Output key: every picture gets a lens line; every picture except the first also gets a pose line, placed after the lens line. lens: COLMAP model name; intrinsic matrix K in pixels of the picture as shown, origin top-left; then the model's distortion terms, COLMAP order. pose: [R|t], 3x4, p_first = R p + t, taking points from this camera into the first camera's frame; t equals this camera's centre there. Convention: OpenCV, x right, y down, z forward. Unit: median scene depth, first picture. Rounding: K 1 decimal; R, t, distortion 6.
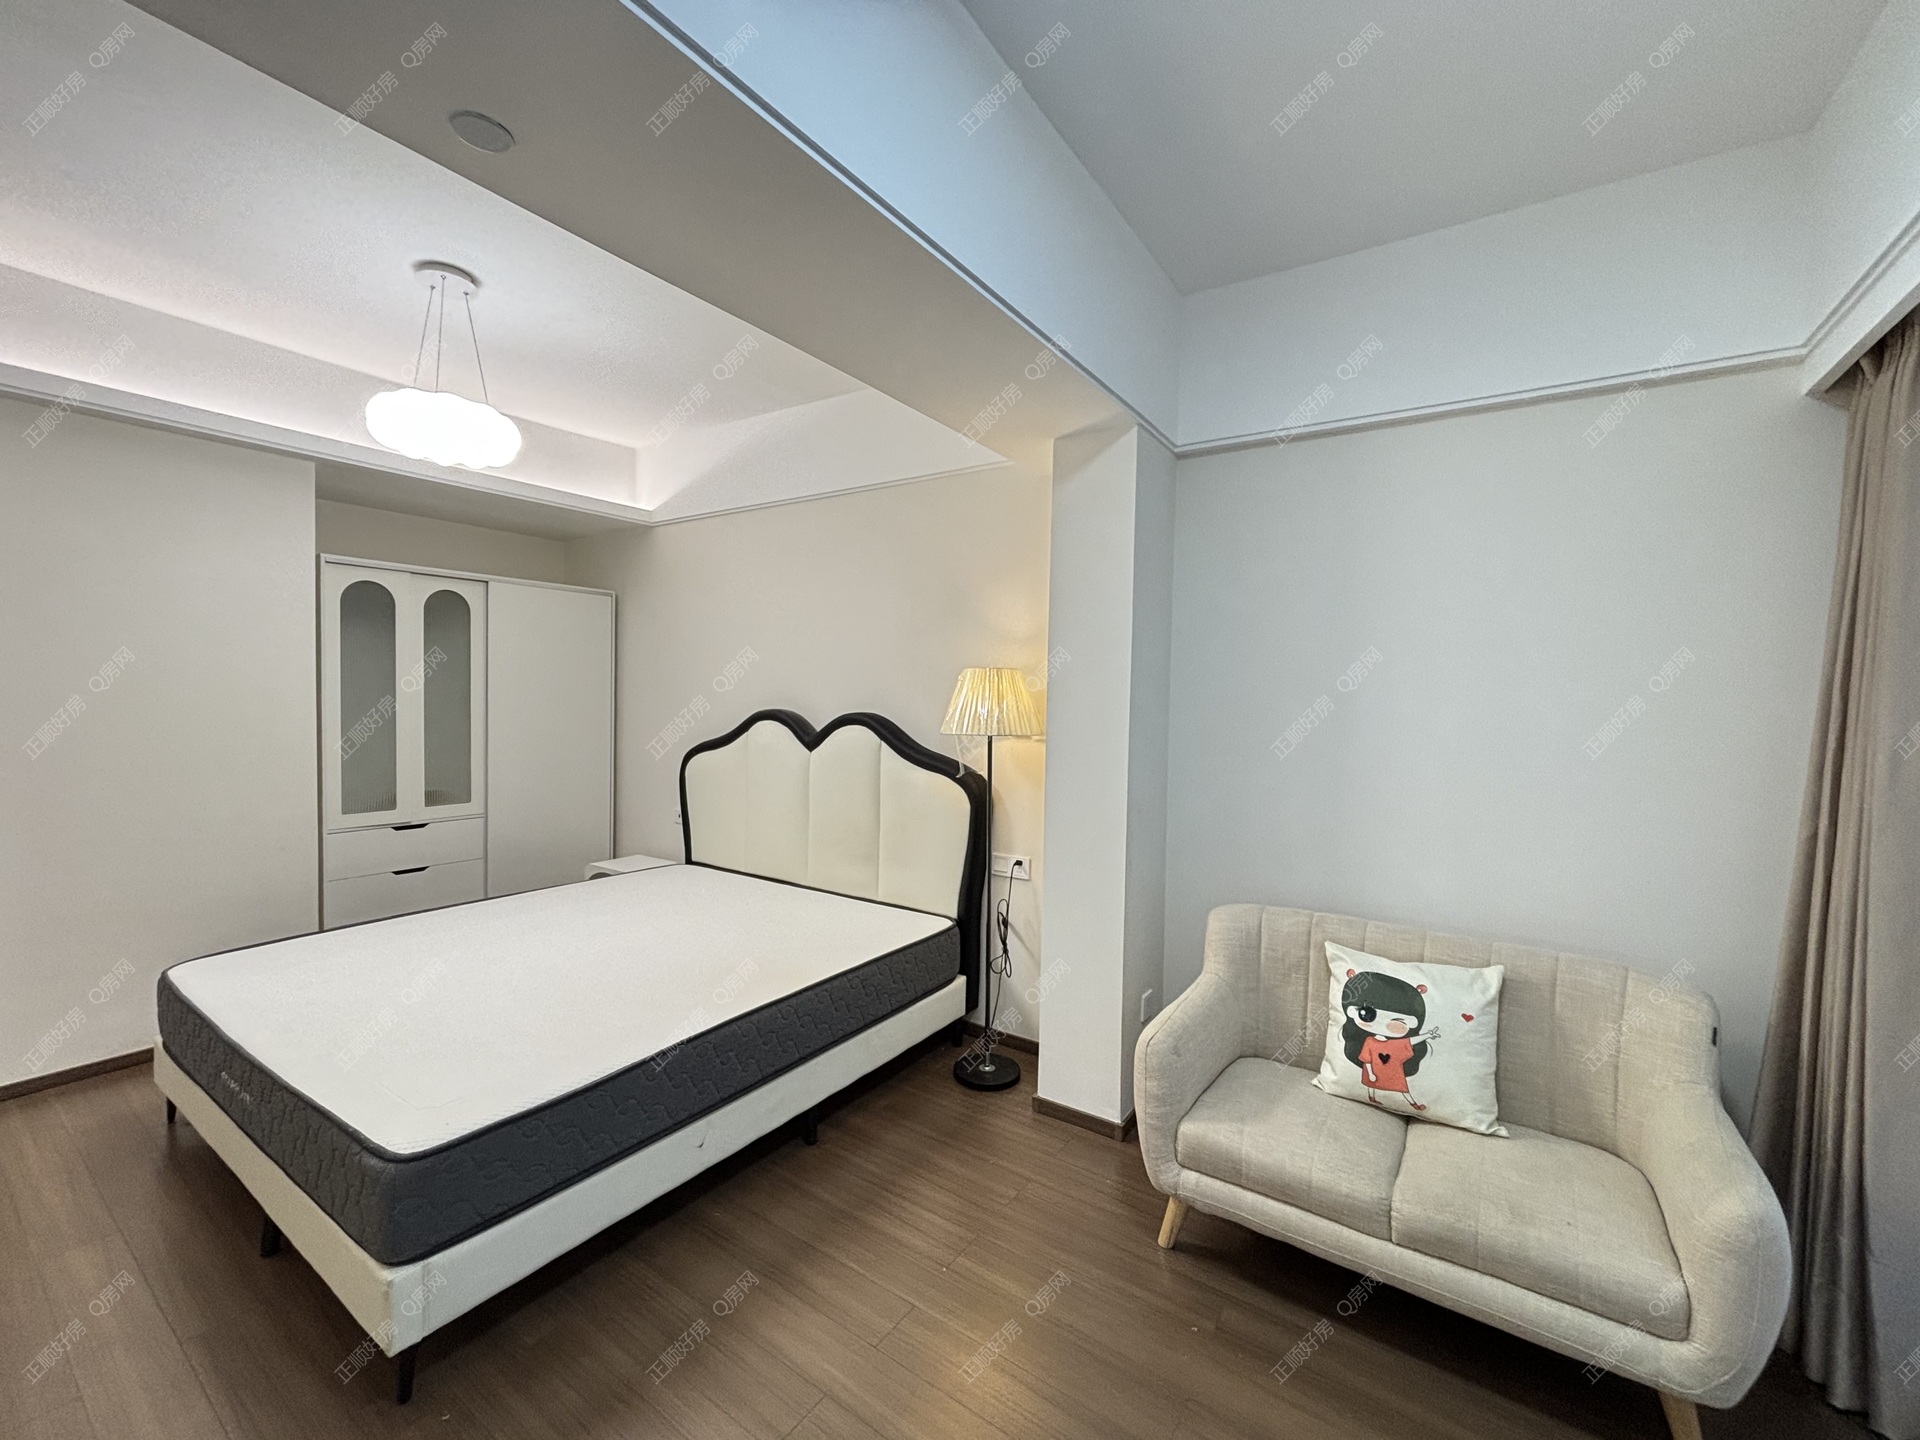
lens RADIAL K [[781.5, 0, 927.5], [0, 781.5, 729.3], [0, 0, 1]] dist [0.001332, -0.000057]
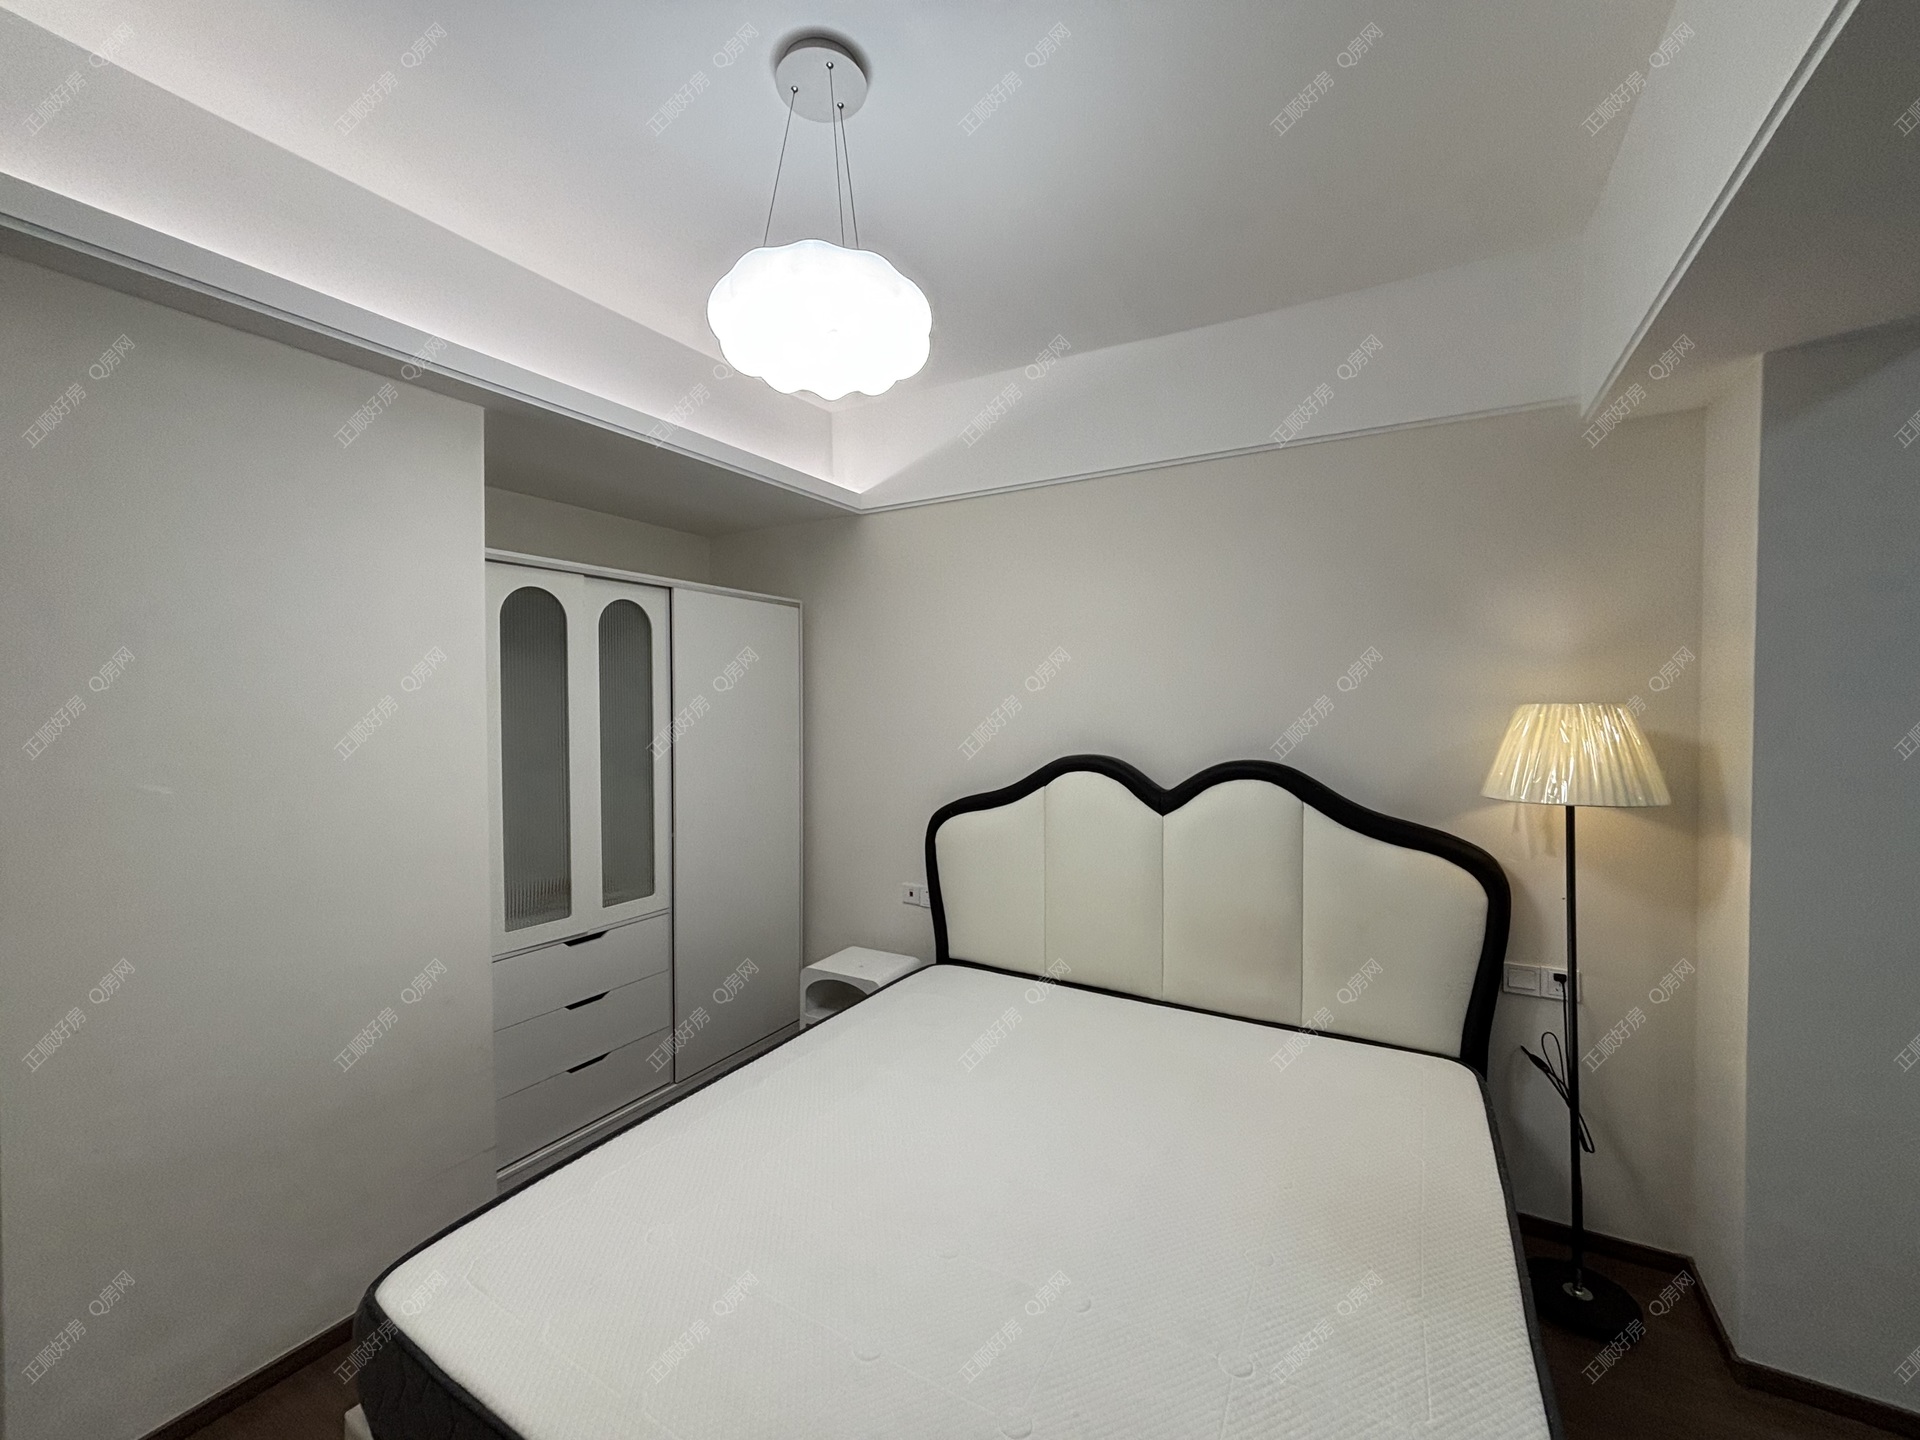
lens RADIAL K [[777.9, 0, 955.1], [0, 777.9, 724.7], [0, 0, 1]] dist [-0.000031, -0.000067]
pose [[0.995697, -0.020544, 0.090368, -0.393872], [0.022005, 0.999642, -0.015208, -0.048121], [-0.090023, 0.017131, 0.995792, 0.277604]]
